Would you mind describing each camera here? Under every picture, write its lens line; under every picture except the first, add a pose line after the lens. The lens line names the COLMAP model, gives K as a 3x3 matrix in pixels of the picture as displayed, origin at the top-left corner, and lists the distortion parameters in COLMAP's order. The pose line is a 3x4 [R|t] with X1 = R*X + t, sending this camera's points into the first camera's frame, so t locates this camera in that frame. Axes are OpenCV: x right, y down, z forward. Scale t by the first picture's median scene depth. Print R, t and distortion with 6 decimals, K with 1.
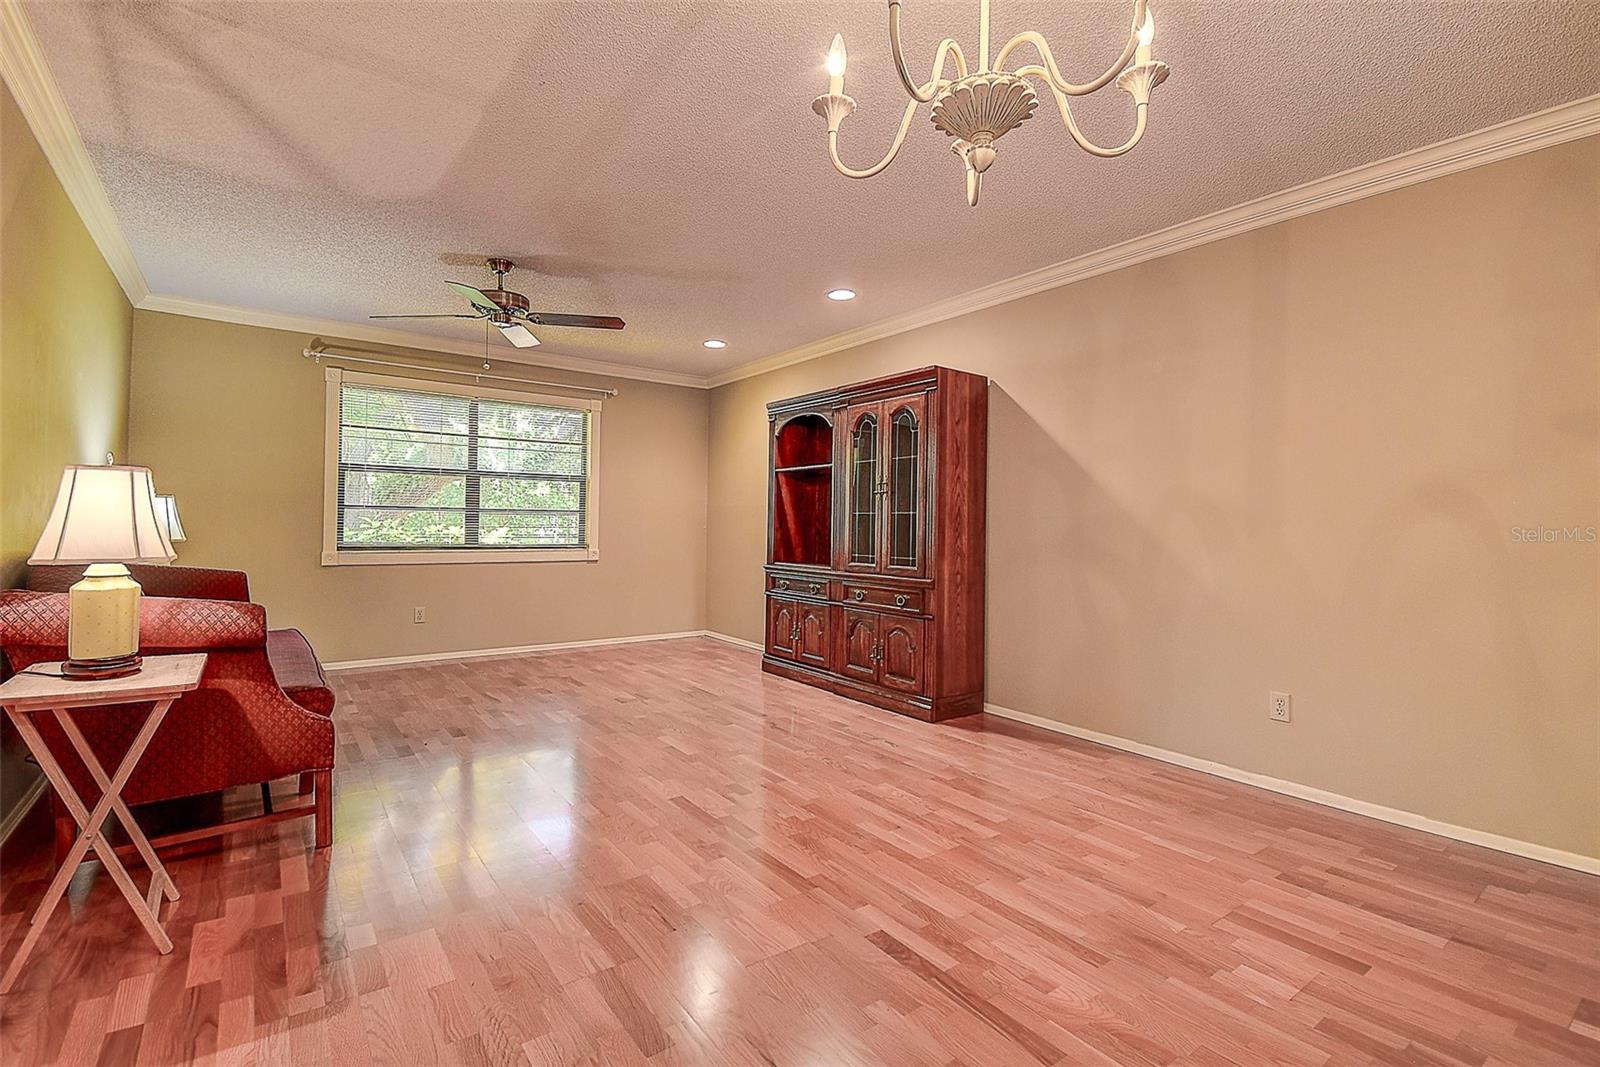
lens RADIAL K [[724.9, 0, 793.6], [0, 724.9, 523.4], [0, 0, 1]] dist [0.021210, -0.000647]
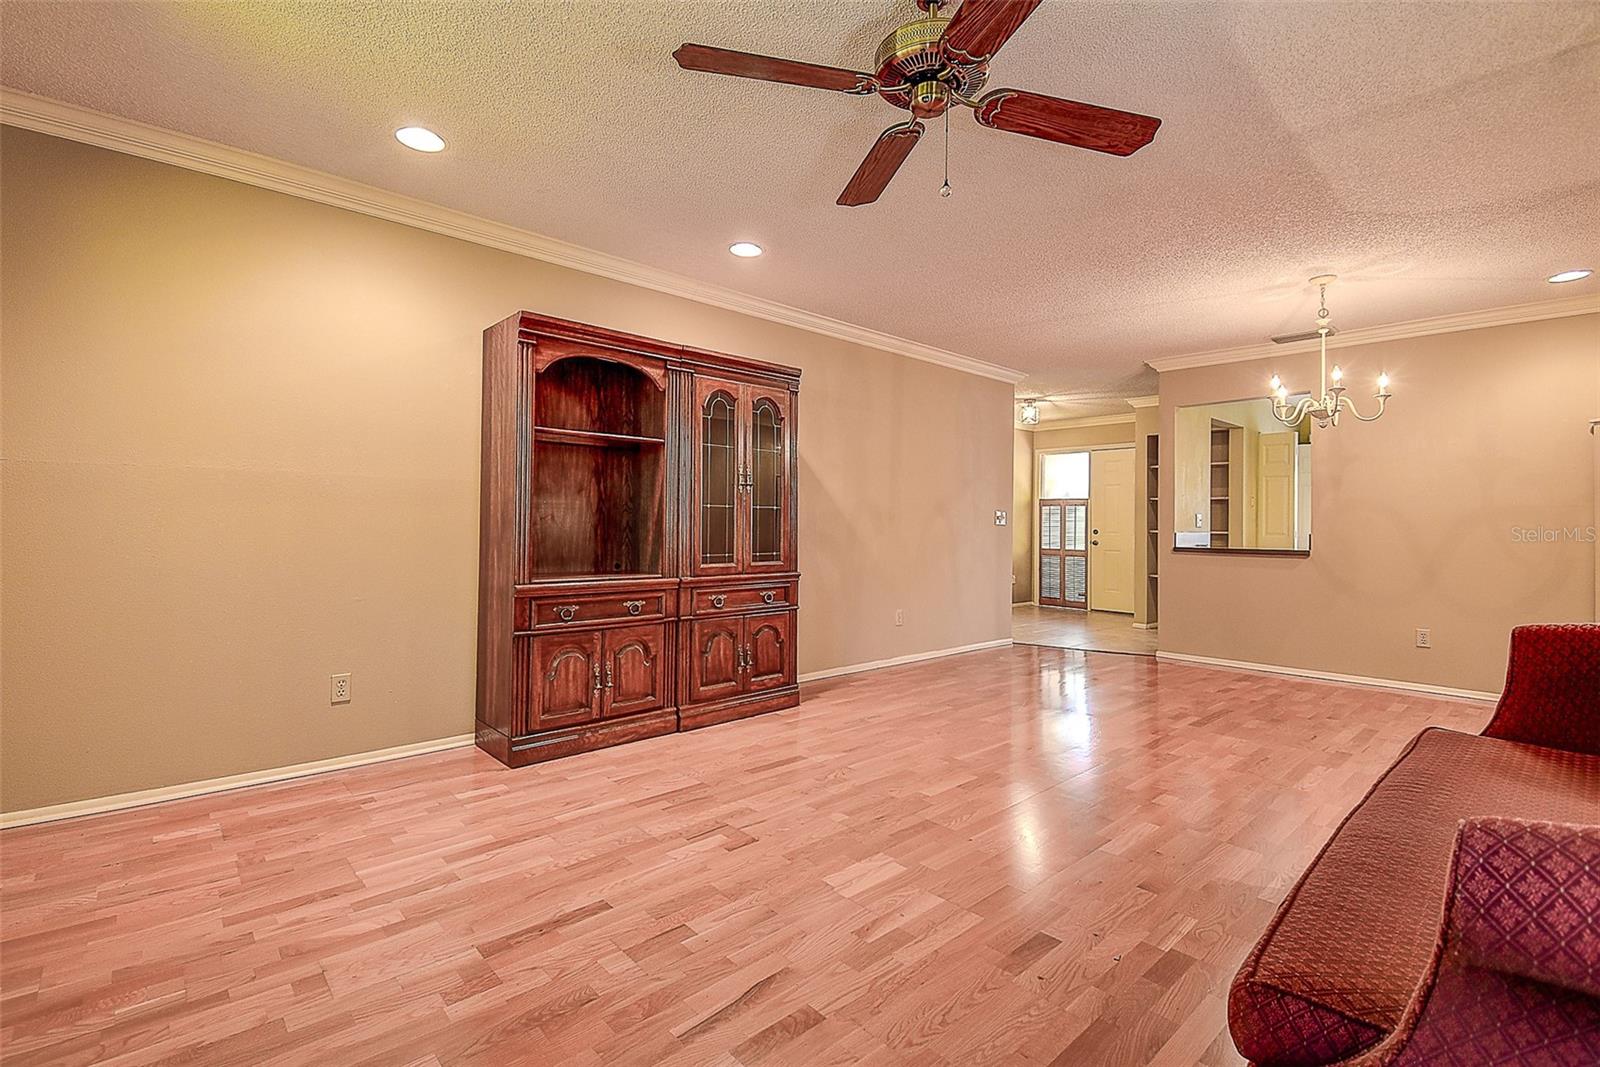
lens RADIAL K [[724.9, 0, 793.6], [0, 724.9, 523.4], [0, 0, 1]] dist [0.021210, -0.000647]
pose [[-0.108198, -0.016712, 0.993989, -0.810836], [-0.018819, 0.999714, 0.014760, -0.007946], [-0.993951, -0.017109, -0.108482, 1.056806]]
